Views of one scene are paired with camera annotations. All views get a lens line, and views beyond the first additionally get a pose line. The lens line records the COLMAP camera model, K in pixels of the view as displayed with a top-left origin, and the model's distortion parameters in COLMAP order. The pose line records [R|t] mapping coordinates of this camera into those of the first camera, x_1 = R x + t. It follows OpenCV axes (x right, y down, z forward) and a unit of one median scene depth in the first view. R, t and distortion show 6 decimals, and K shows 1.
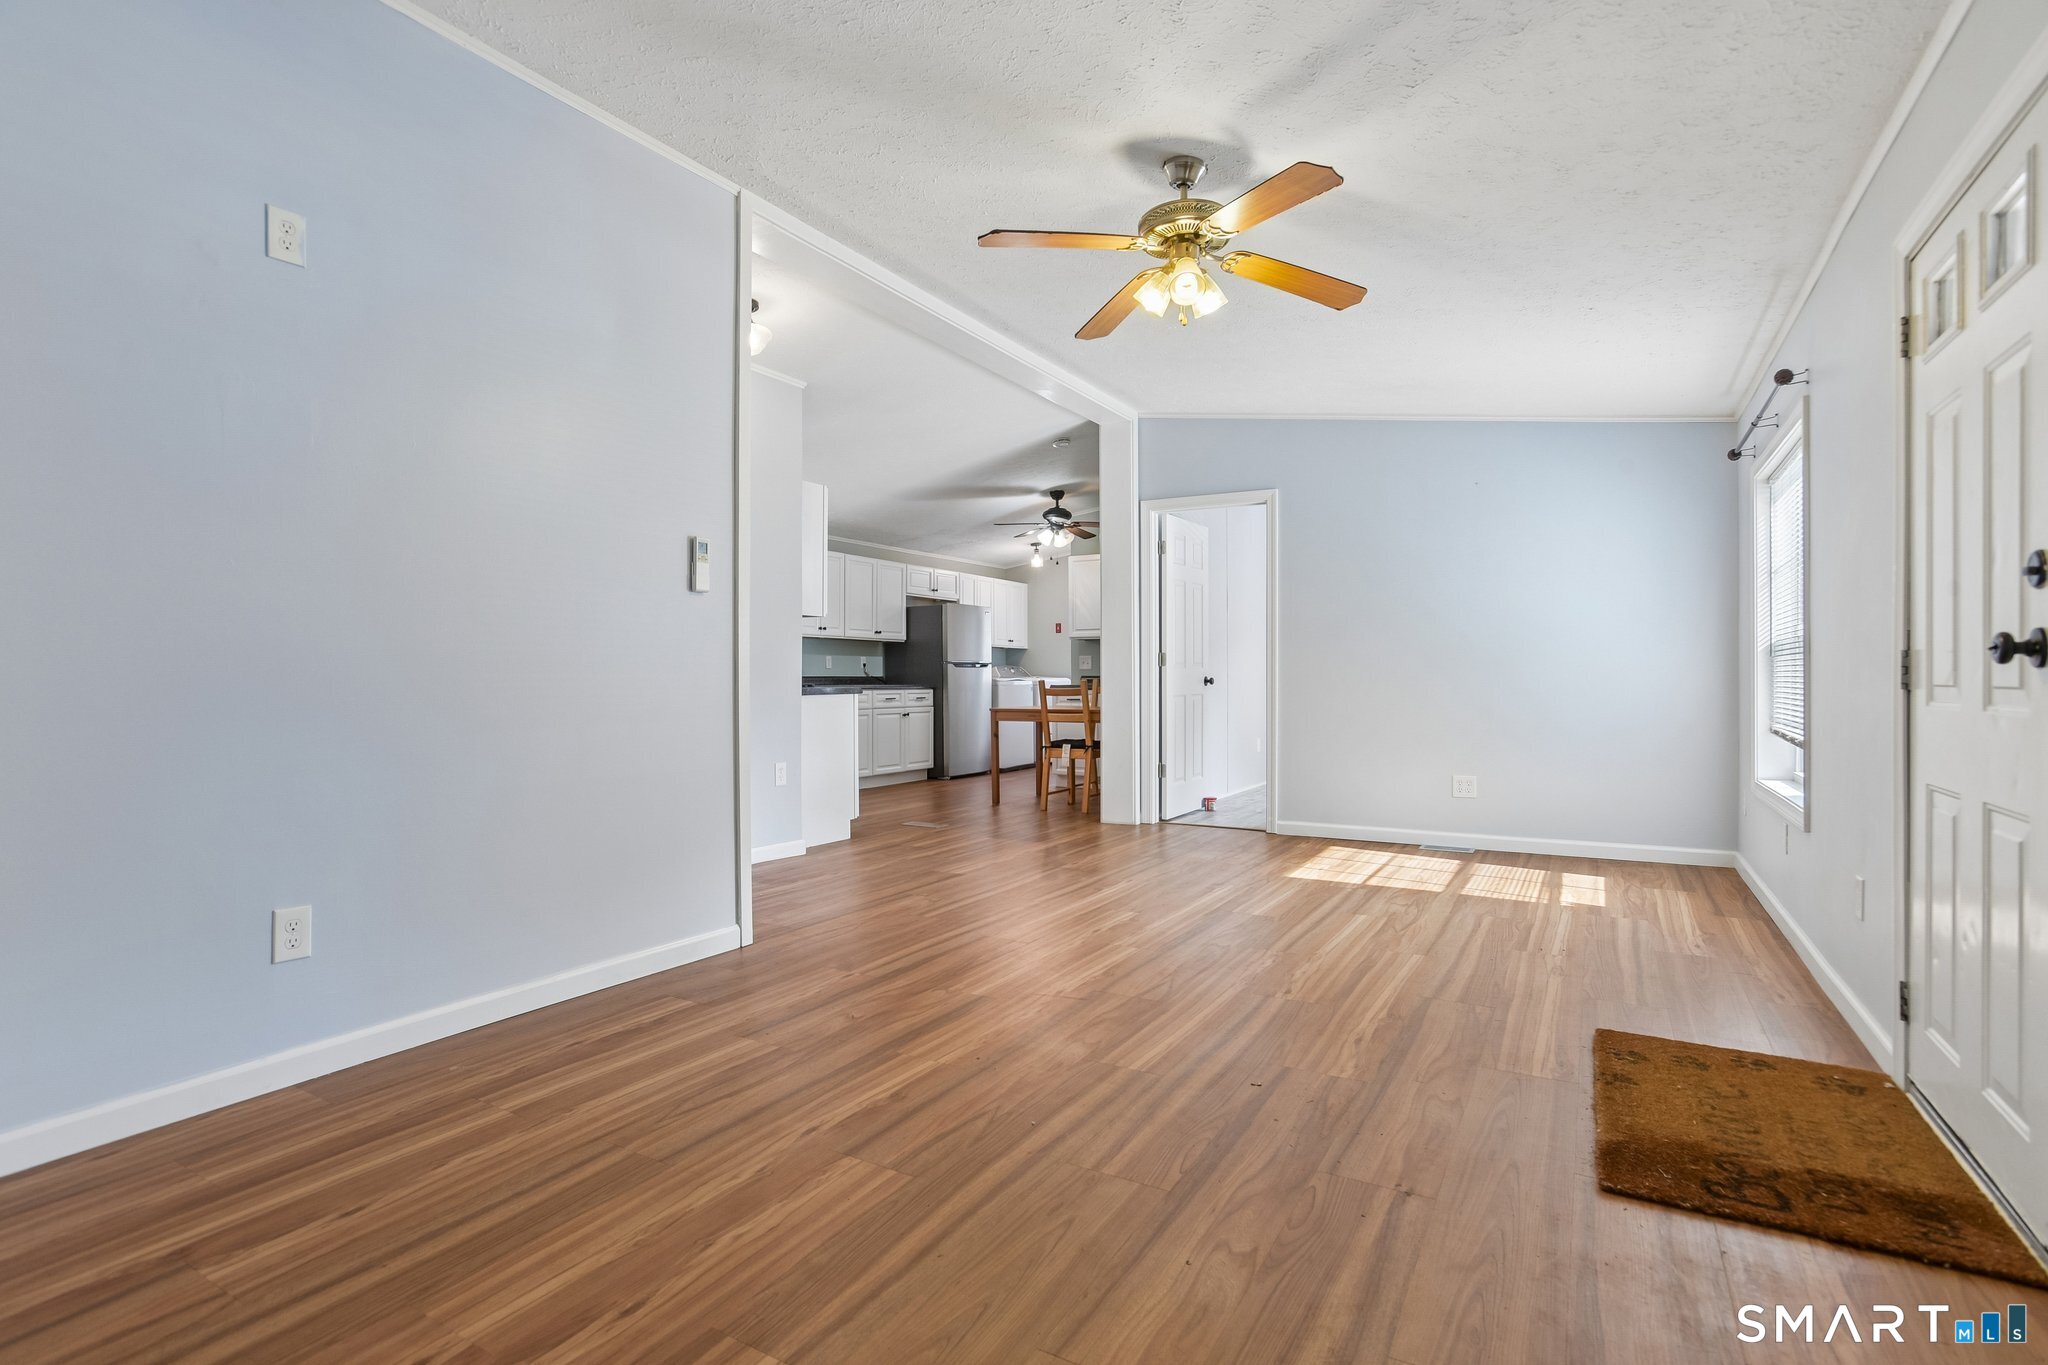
lens RADIAL K [[992.8, 0, 1027.7], [0, 992.8, 686.9], [0, 0, 1]] dist [-0.055240, 0.027684]
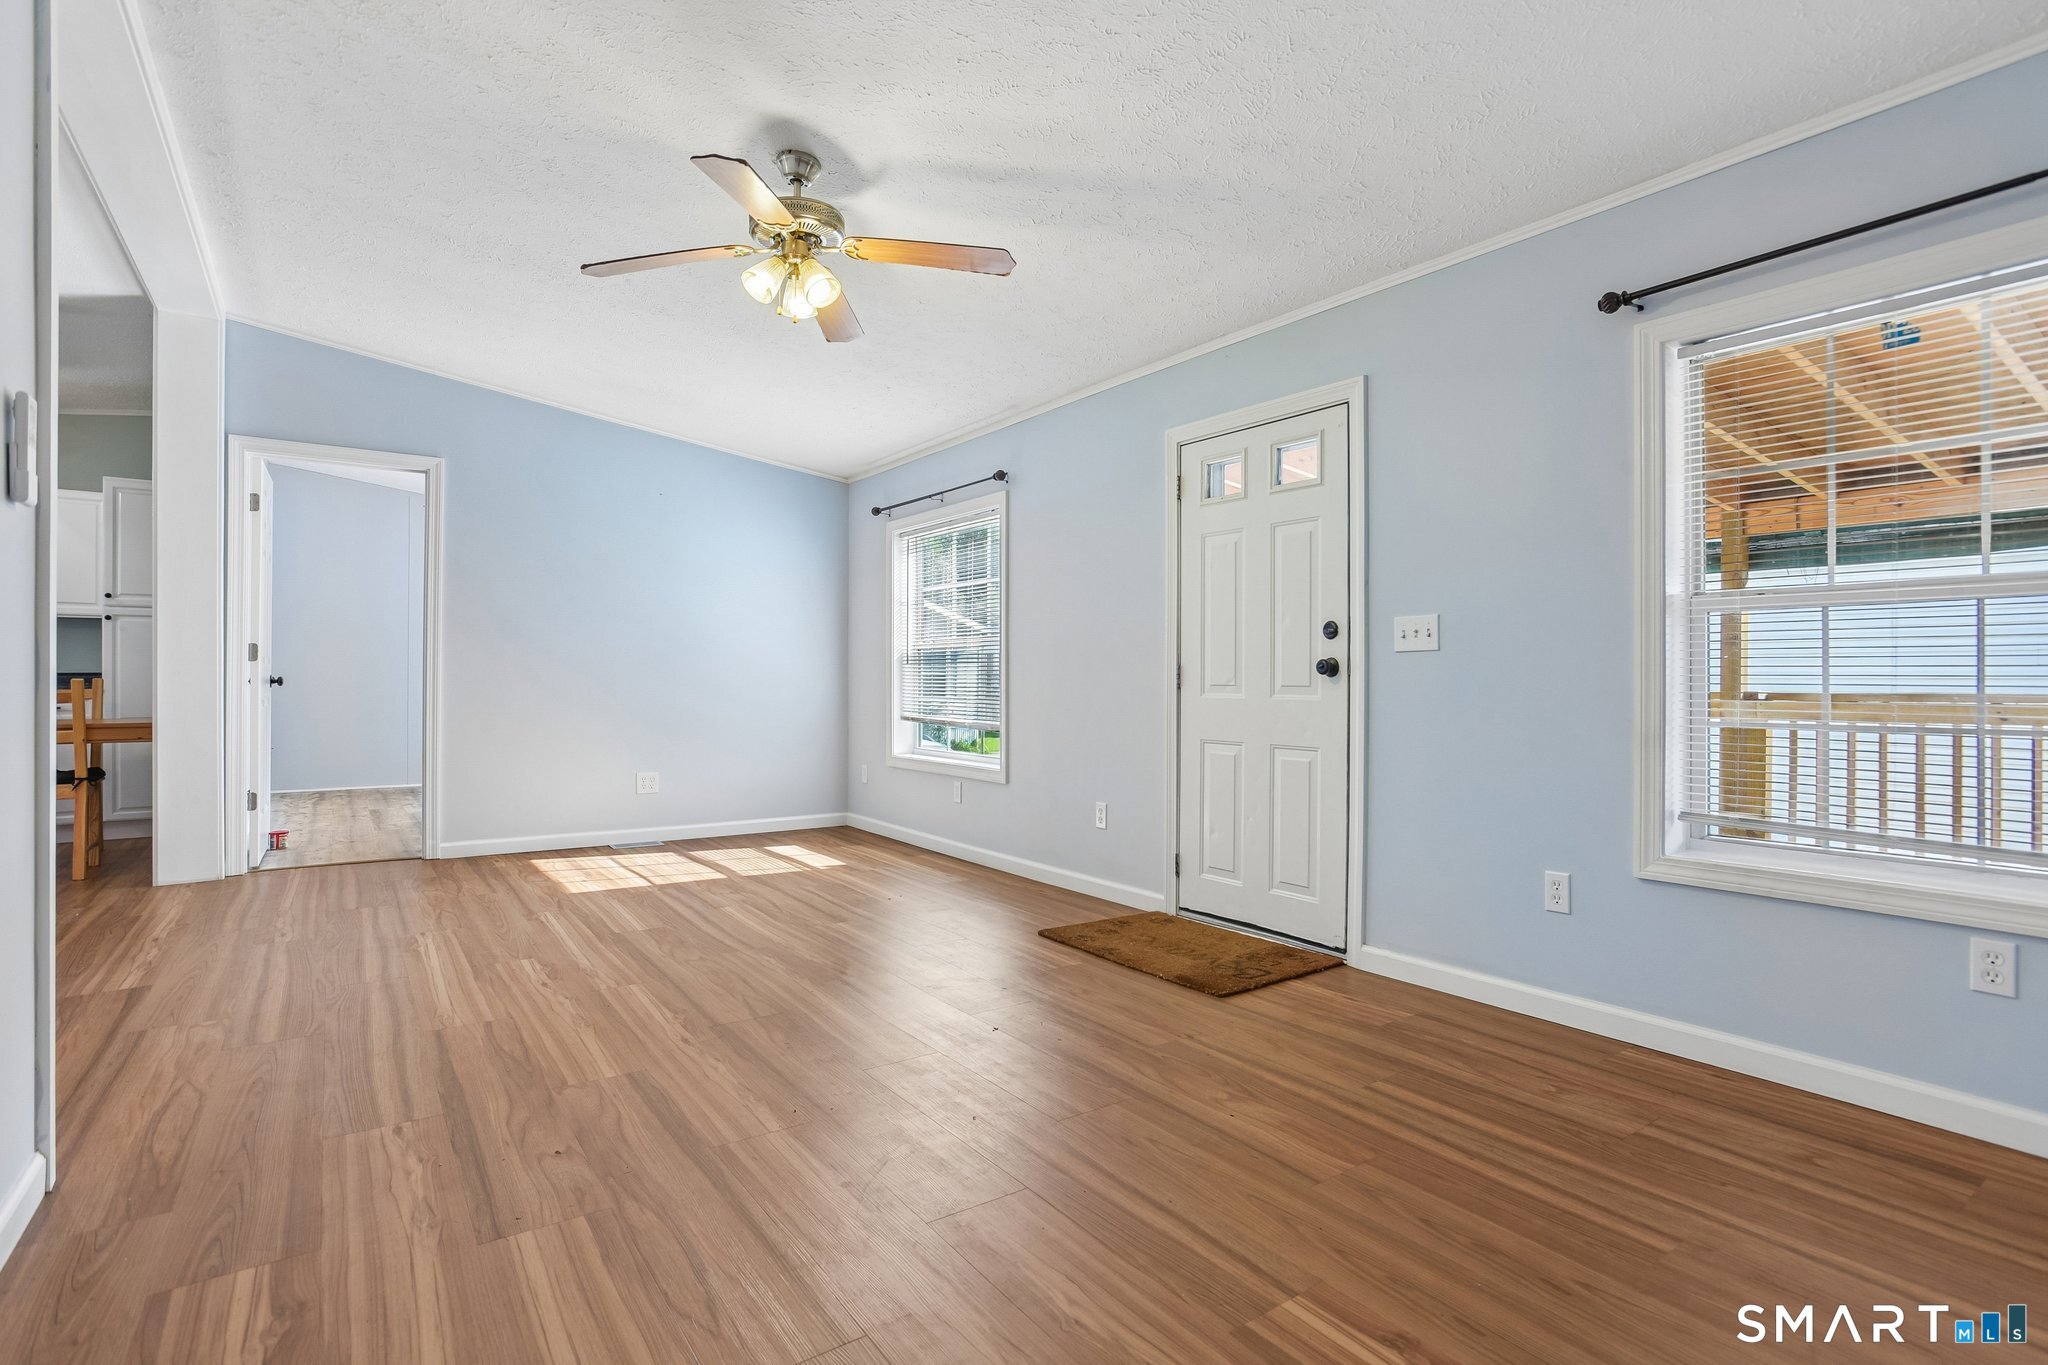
lens RADIAL K [[992.8, 0, 1027.7], [0, 992.8, 686.9], [0, 0, 1]] dist [-0.055240, 0.027684]
pose [[0.411557, -0.002026, 0.911382, -0.647501], [0.002423, 0.999996, 0.001129, -0.001418], [-0.911381, 0.001743, 0.411561, 0.382642]]
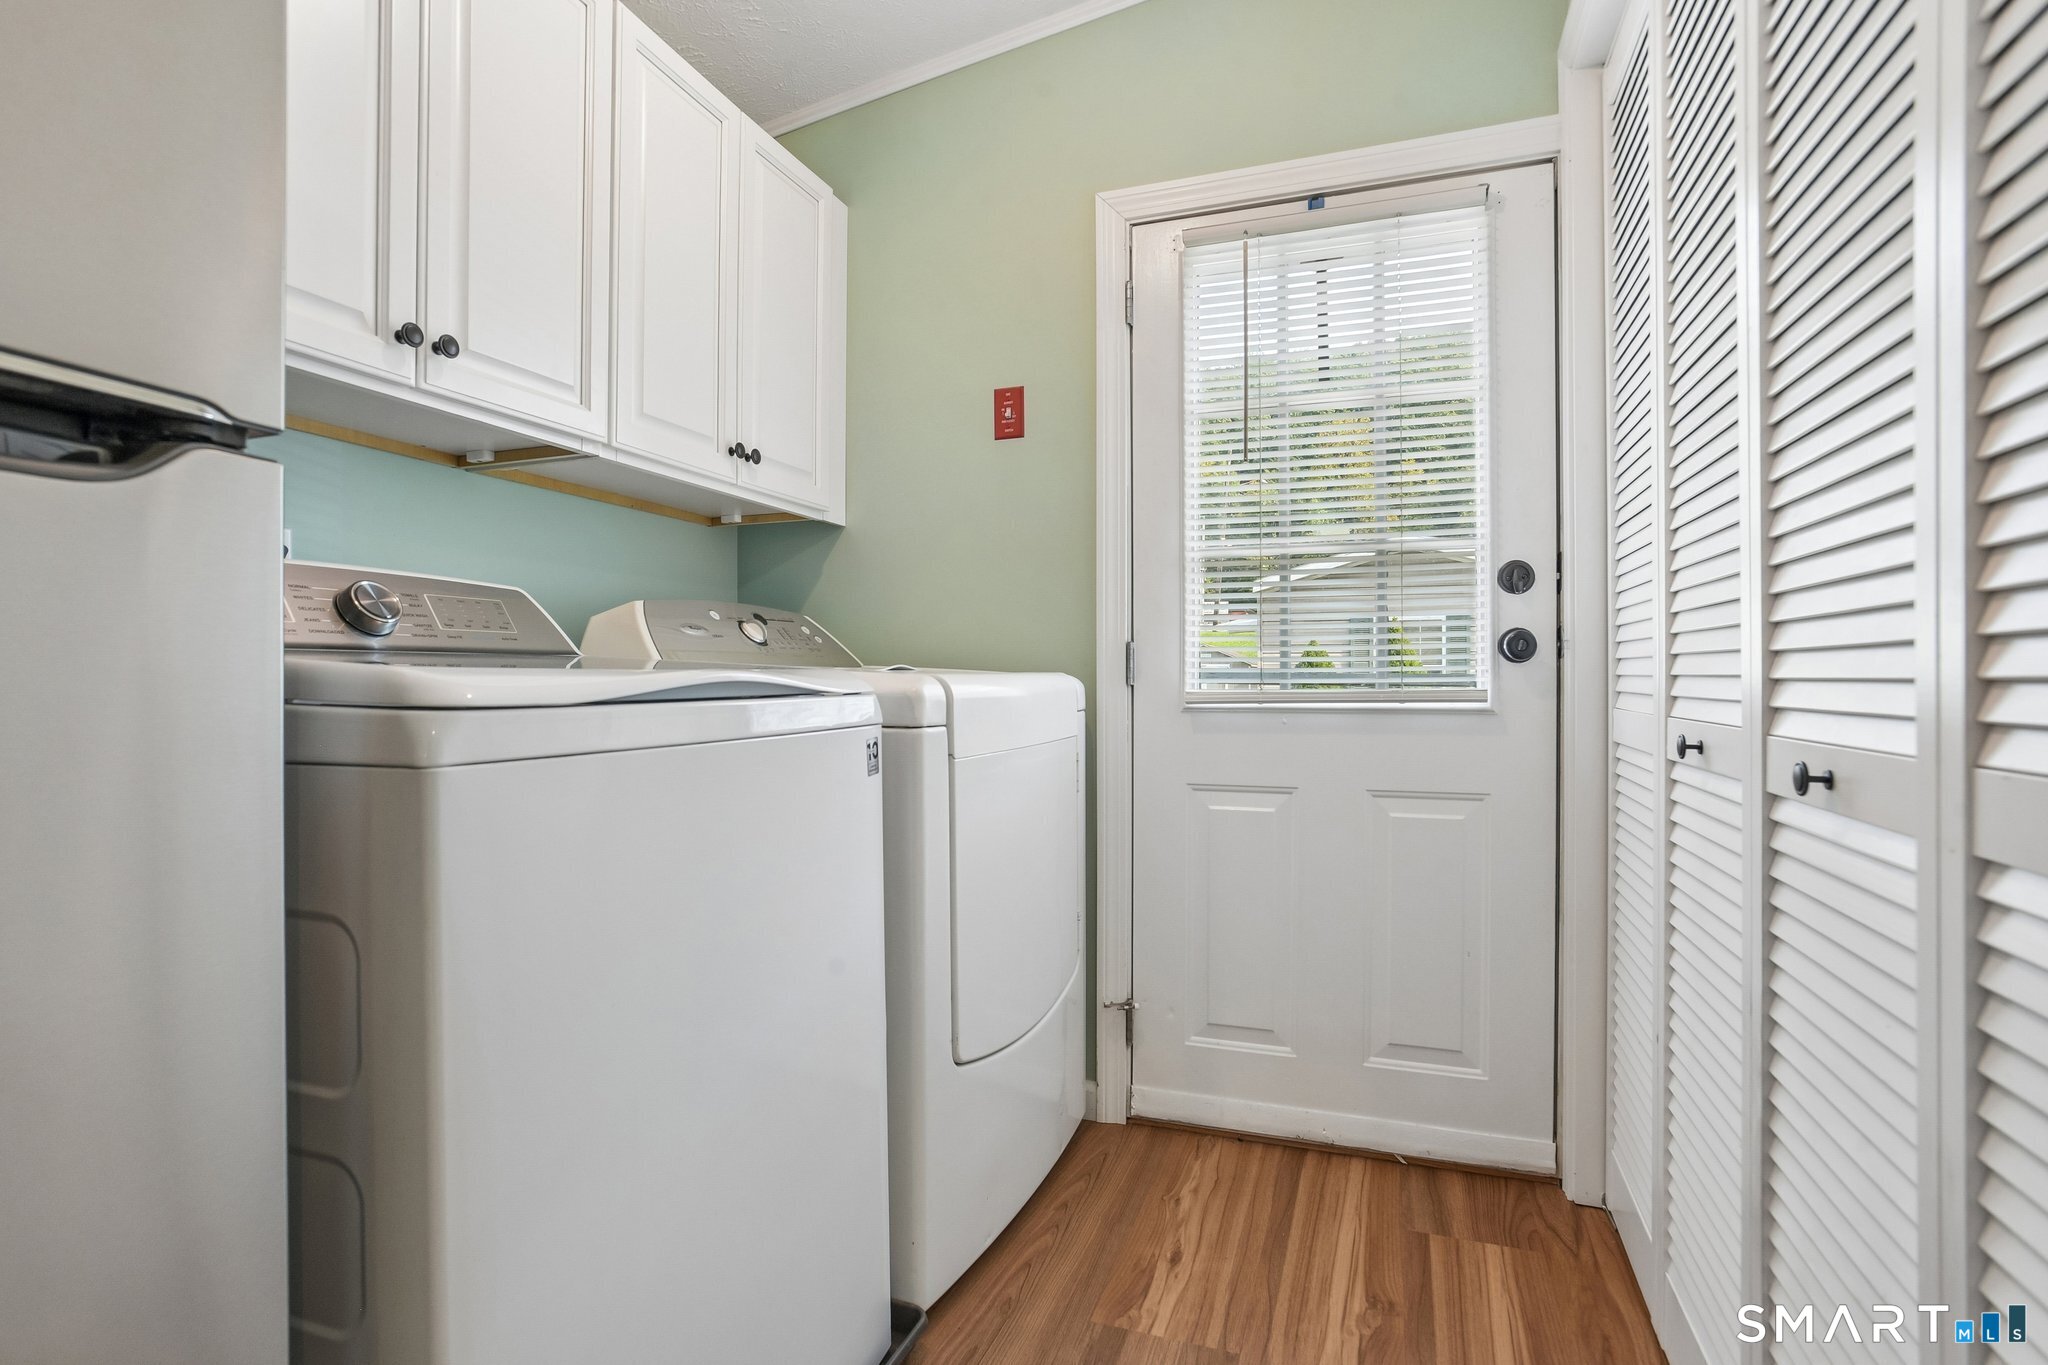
lens RADIAL K [[993.6, 0, 1024.0], [0, 993.6, 682.5], [0, 0, 1]] dist [-0.051178, 0.030381]
pose [[0.984402, 0.006406, 0.175817, 0.002821], [-0.006339, 0.999979, -0.000946, -0.024556], [-0.175820, -0.000184, 0.984422, 2.765721]]
